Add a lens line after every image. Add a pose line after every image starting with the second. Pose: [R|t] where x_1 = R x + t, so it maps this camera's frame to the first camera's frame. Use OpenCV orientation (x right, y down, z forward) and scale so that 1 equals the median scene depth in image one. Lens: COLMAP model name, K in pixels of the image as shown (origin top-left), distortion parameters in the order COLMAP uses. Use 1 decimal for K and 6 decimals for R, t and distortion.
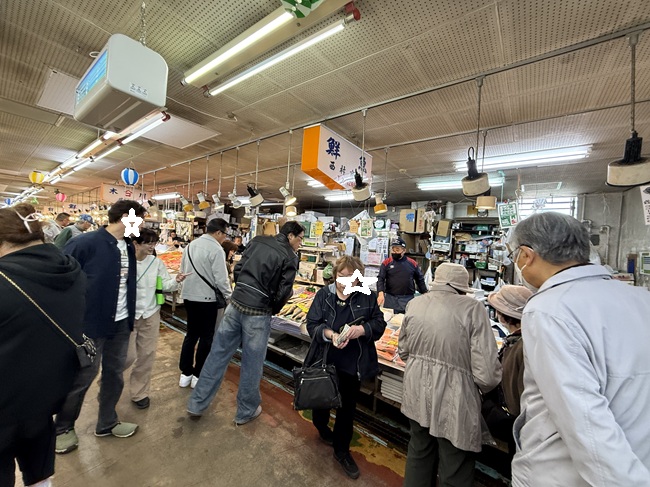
lens RADIAL K [[261.8, 0, 328.7], [0, 261.8, 245.4], [0, 0, 1]] dist [0.002835, 0.000444]
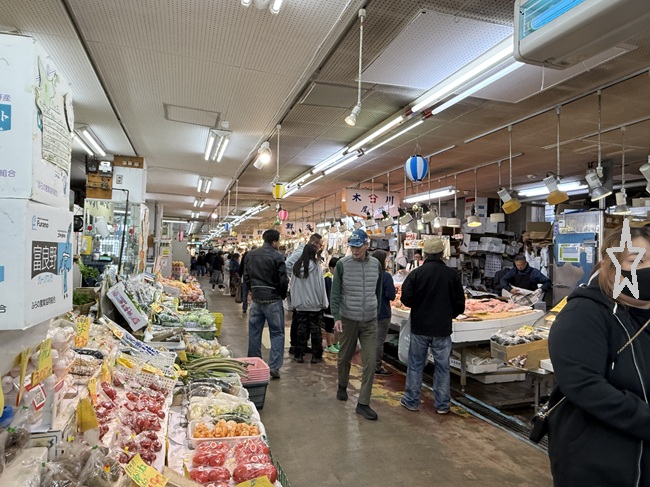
lens RADIAL K [[449.2, 0, 325.3], [0, 449.2, 241.5], [0, 0, 1]] dist [-0.010498, -0.002847]
pose [[0.813788, -0.059499, -0.578108, -0.321321], [0.019249, 0.996959, -0.075511, -0.002348], [0.580842, 0.050322, 0.812459, -0.017981]]
